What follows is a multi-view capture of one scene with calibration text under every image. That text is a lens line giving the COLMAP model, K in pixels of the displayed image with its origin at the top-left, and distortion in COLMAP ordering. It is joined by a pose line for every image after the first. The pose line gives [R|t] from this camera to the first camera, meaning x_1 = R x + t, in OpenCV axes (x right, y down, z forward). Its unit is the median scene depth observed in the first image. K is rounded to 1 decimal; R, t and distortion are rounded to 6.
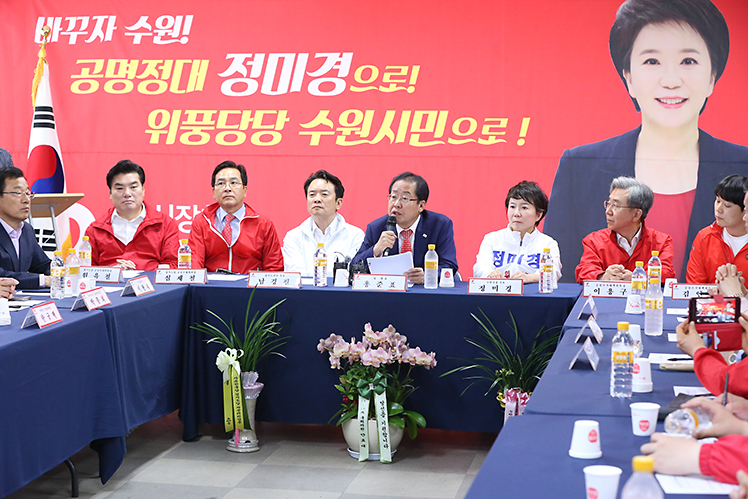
lens RADIAL K [[1549.4, 0, 374.0], [0, 1549.4, 249.5], [0, 0, 1]] dist [-0.268252, 0.173870]
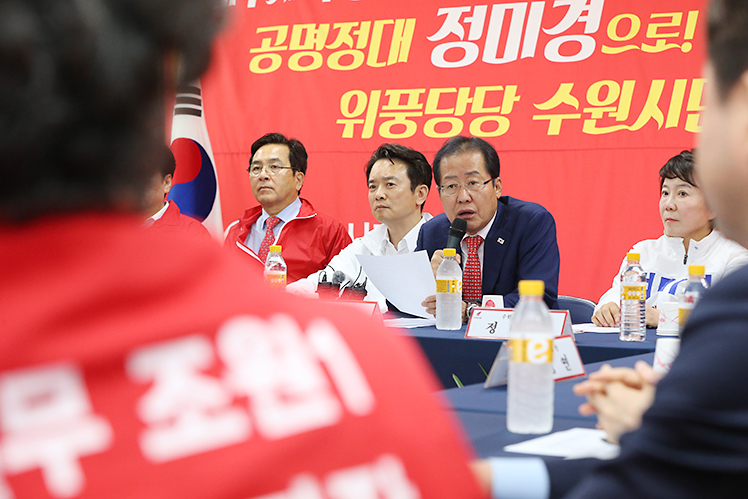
lens RADIAL K [[1600.1, 0, 374.0], [0, 1600.1, 249.5], [0, 0, 1]] dist [-0.248126, -0.057248]
pose [[0.921656, 0.005145, -0.387974, 0.162540], [-0.023647, 0.998798, -0.042931, 0.015287], [0.387287, 0.048743, 0.920670, 0.327817]]
